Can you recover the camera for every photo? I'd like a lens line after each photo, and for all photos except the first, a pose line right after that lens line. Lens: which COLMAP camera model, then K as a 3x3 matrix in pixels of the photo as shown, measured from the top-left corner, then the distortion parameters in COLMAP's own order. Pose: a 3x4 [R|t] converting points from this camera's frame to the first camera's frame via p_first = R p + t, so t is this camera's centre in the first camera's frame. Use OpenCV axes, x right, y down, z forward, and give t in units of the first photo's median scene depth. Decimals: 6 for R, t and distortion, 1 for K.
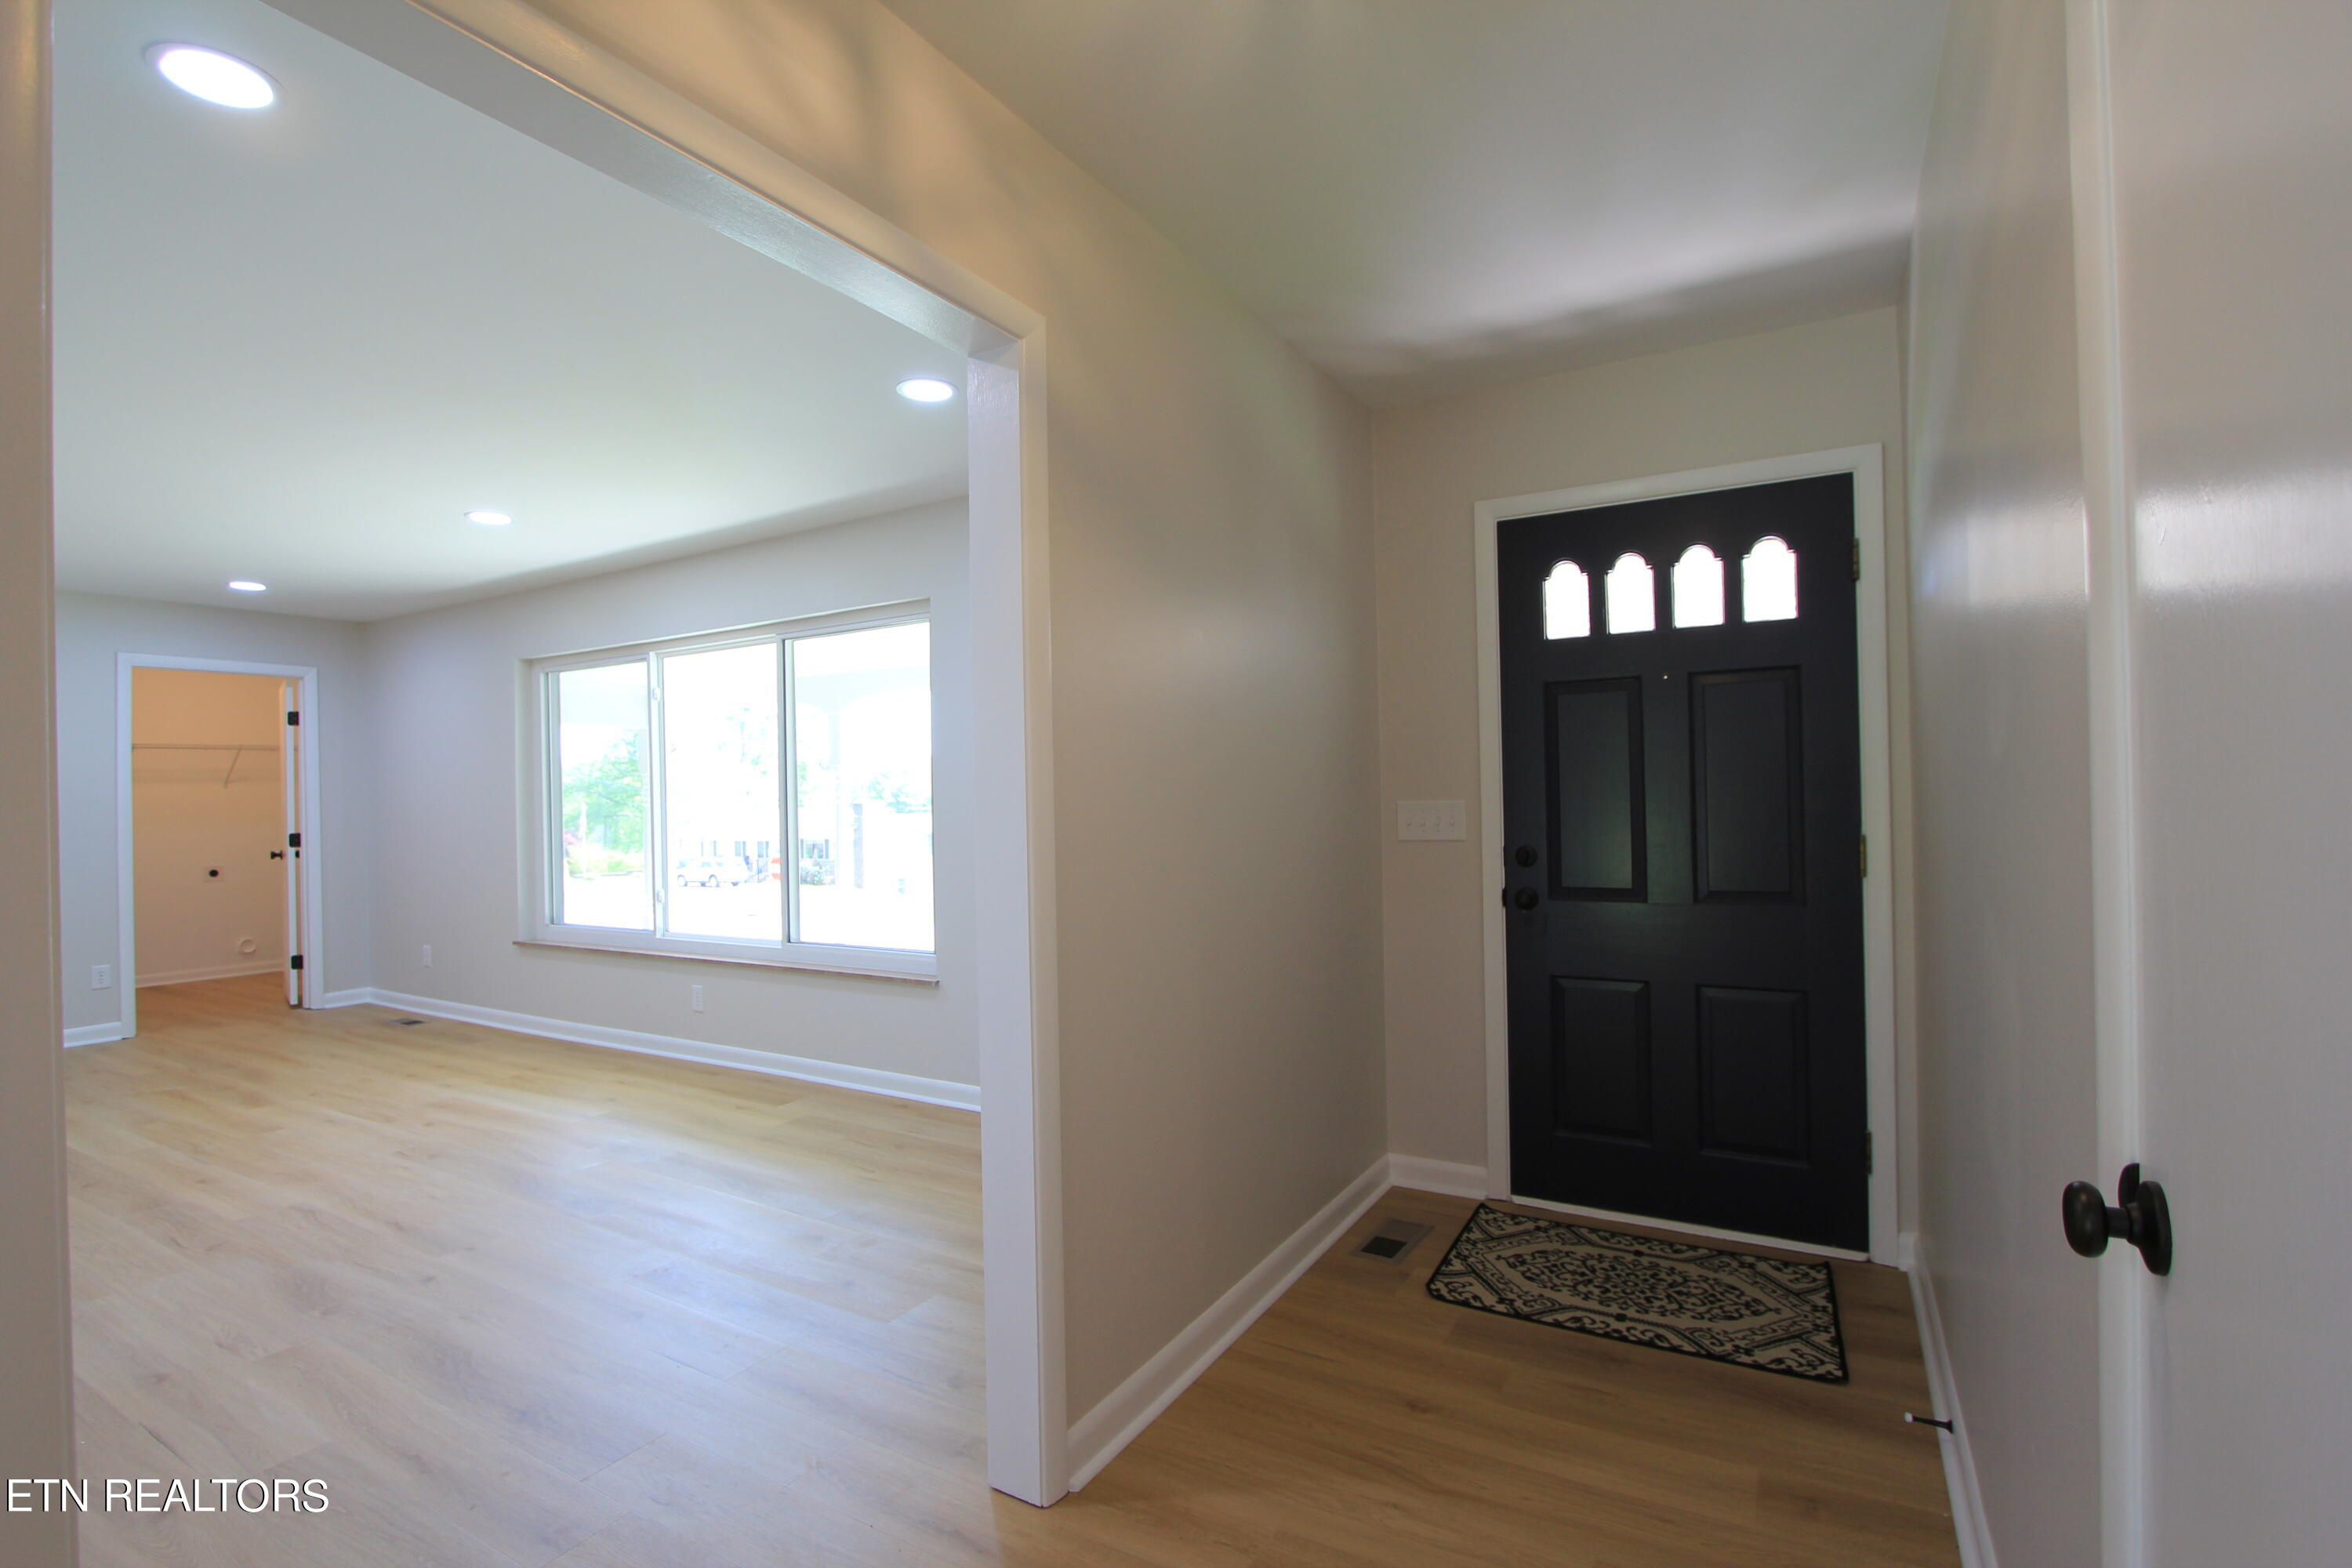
lens RADIAL K [[1083.5, 0, 1178.1], [0, 1083.5, 785.7], [0, 0, 1]] dist [-0.022376, 0.004755]
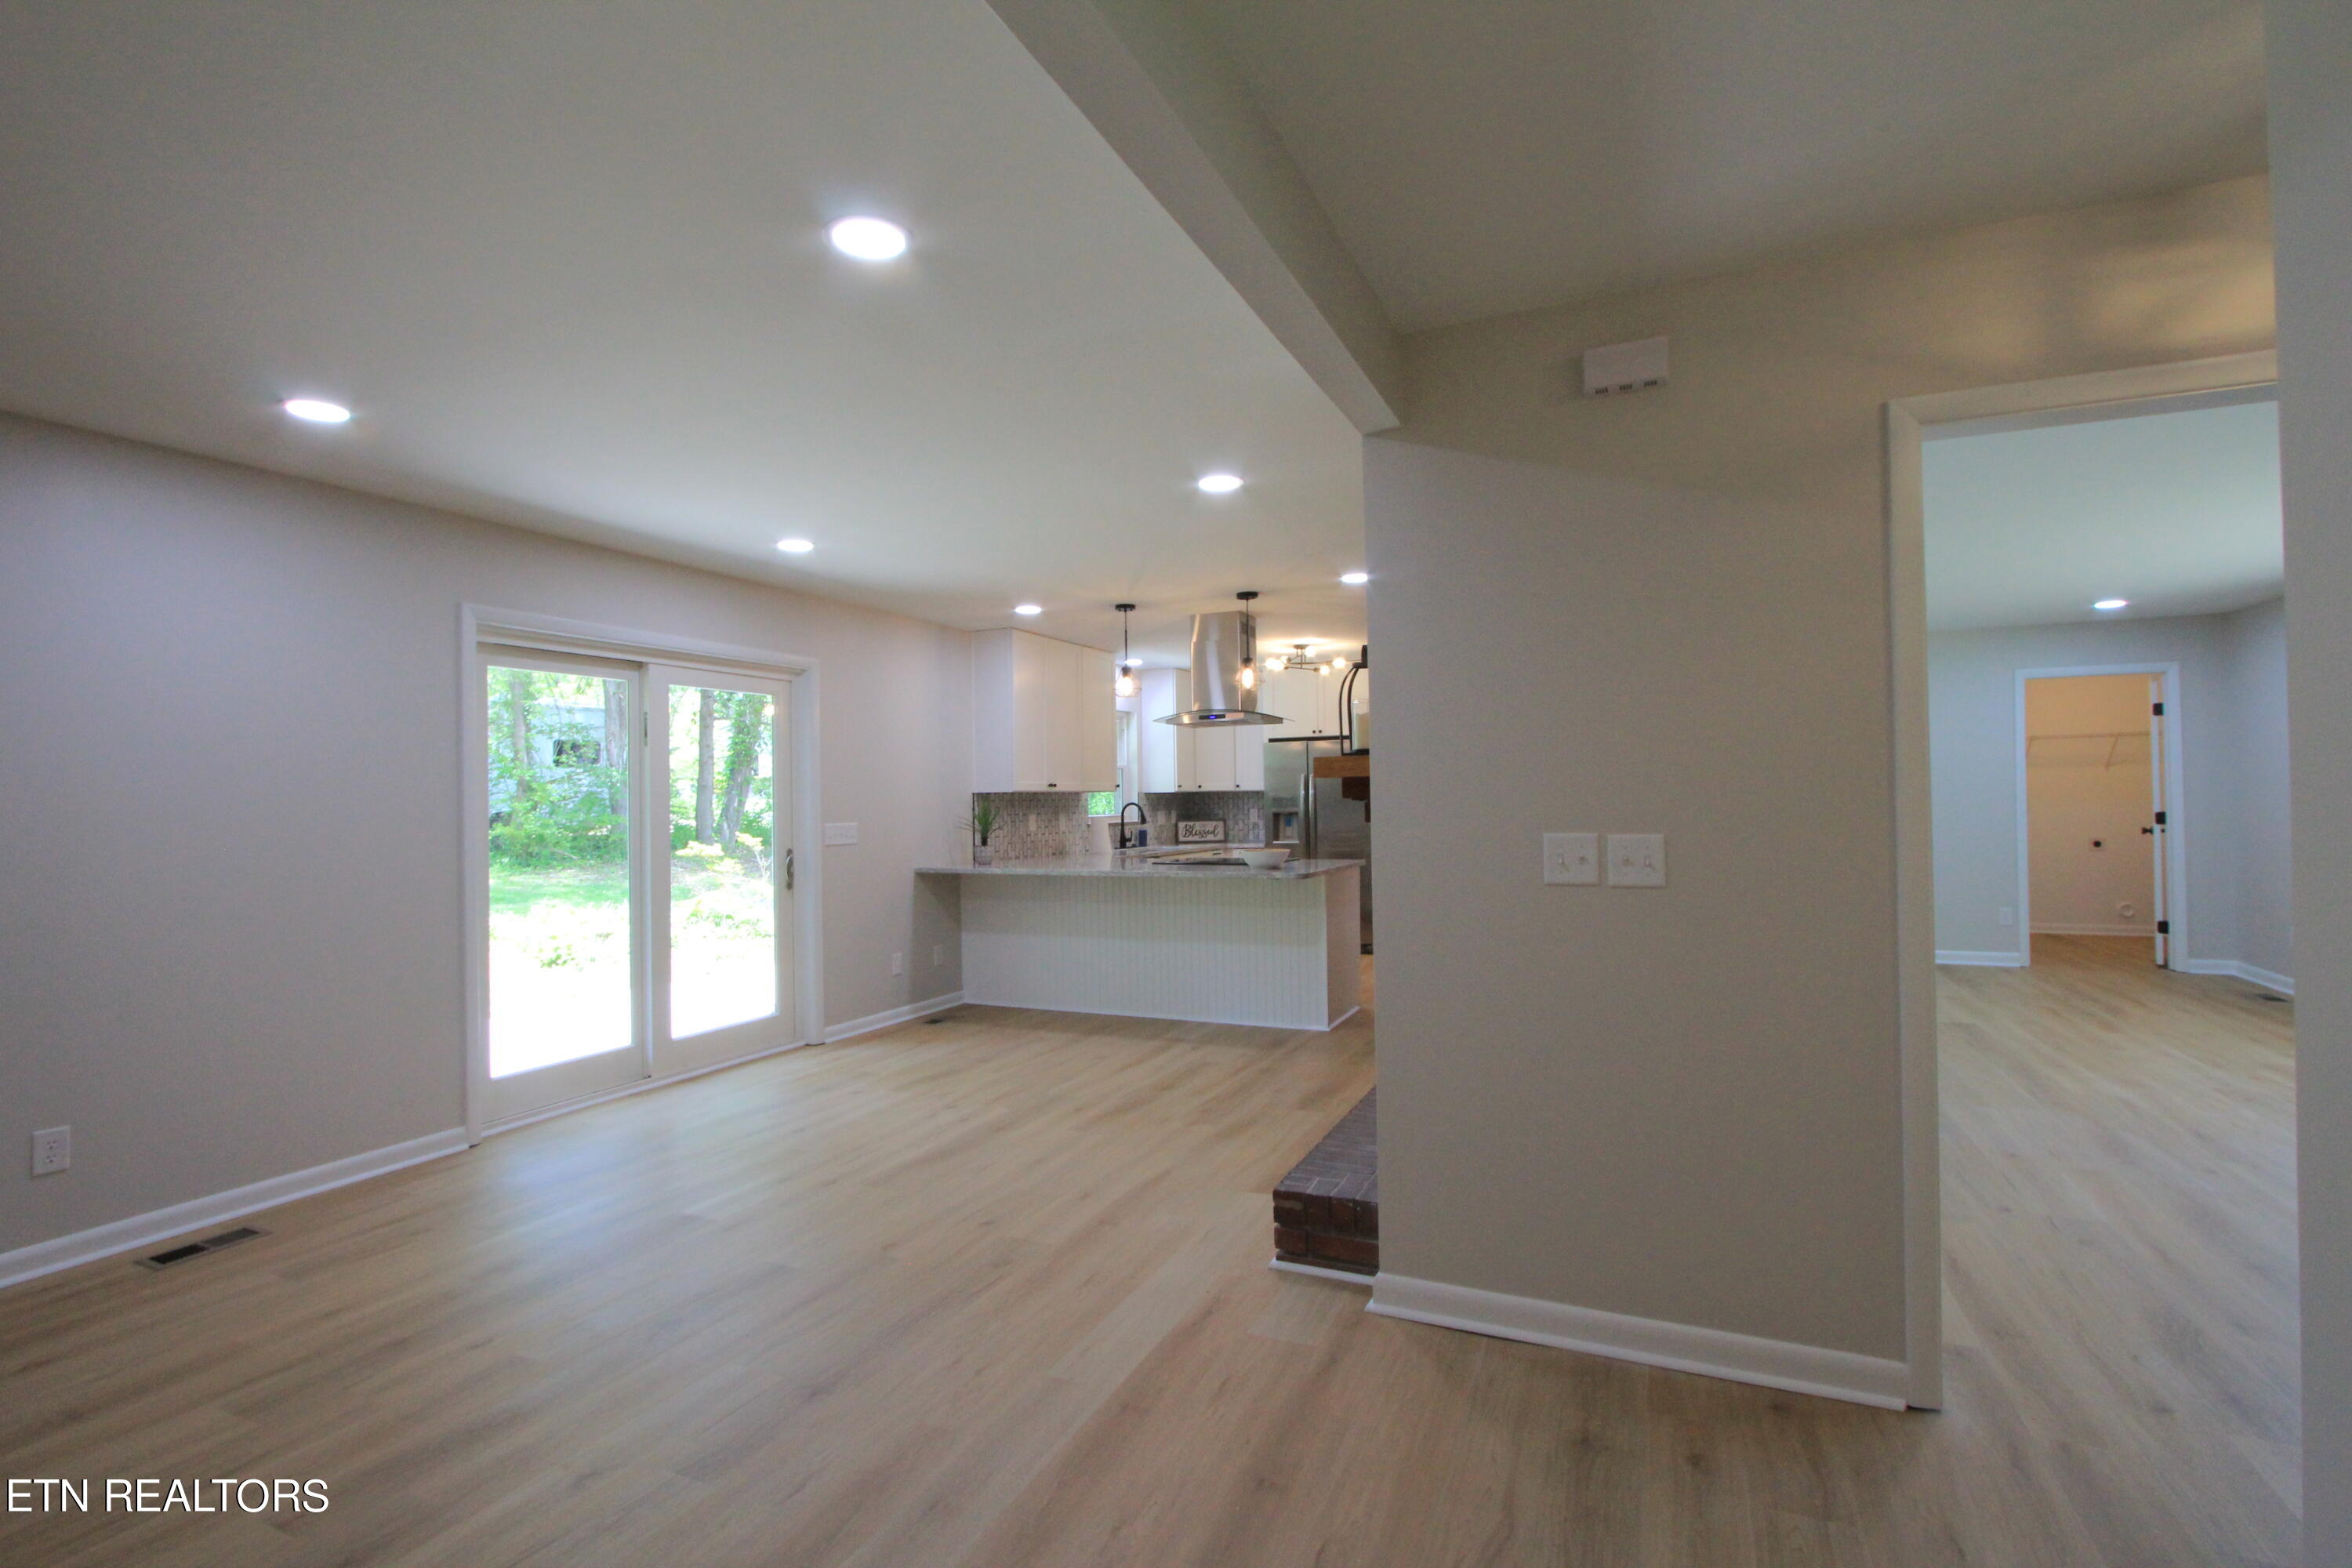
lens RADIAL K [[1083.5, 0, 1176.2], [0, 1083.5, 795.3], [0, 0, 1]] dist [-0.022376, 0.004755]
pose [[0.107085, 0.012011, -0.994177, 0.206947], [0.021827, 0.999658, 0.014428, -0.013828], [0.994010, -0.023245, 0.106786, -0.170659]]
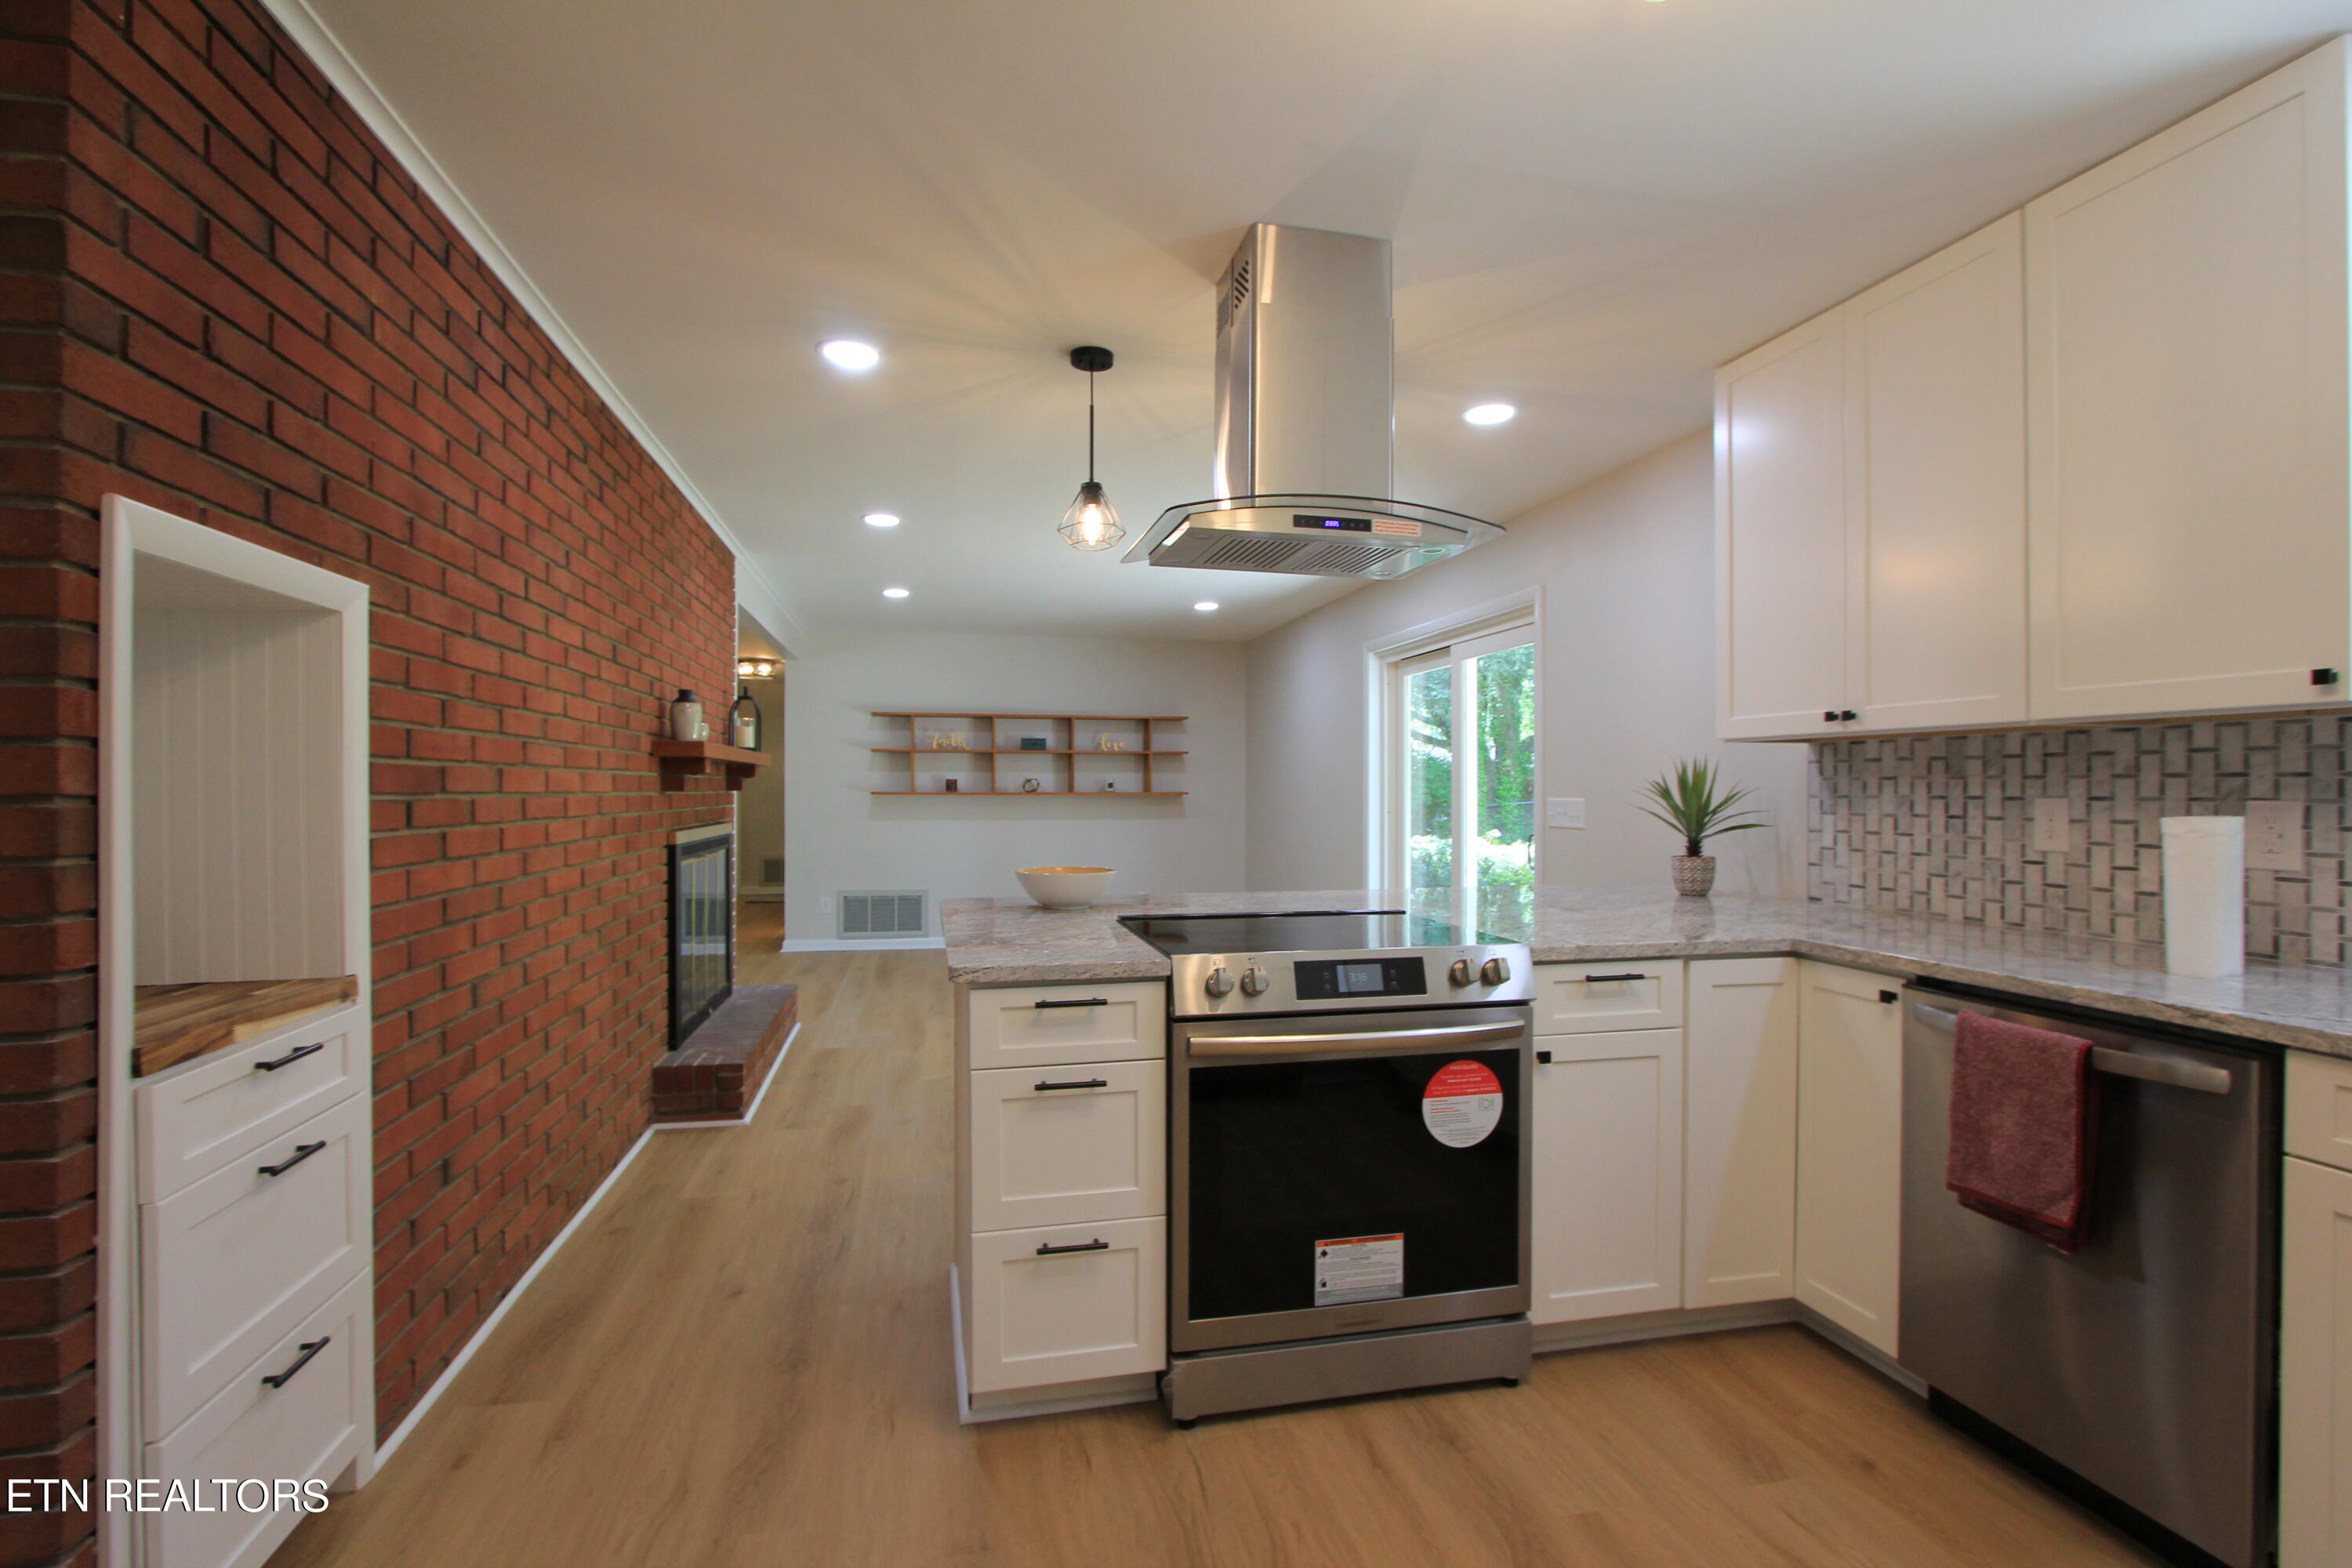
lens RADIAL K [[1083.5, 0, 1171.8], [0, 1083.5, 783.6], [0, 0, 1]] dist [-0.022376, 0.004755]
pose [[-0.680880, 0.021761, 0.732071, -1.279473], [0.006185, 0.999694, -0.023963, 0.028824], [-0.732369, -0.011788, -0.680806, 0.355323]]
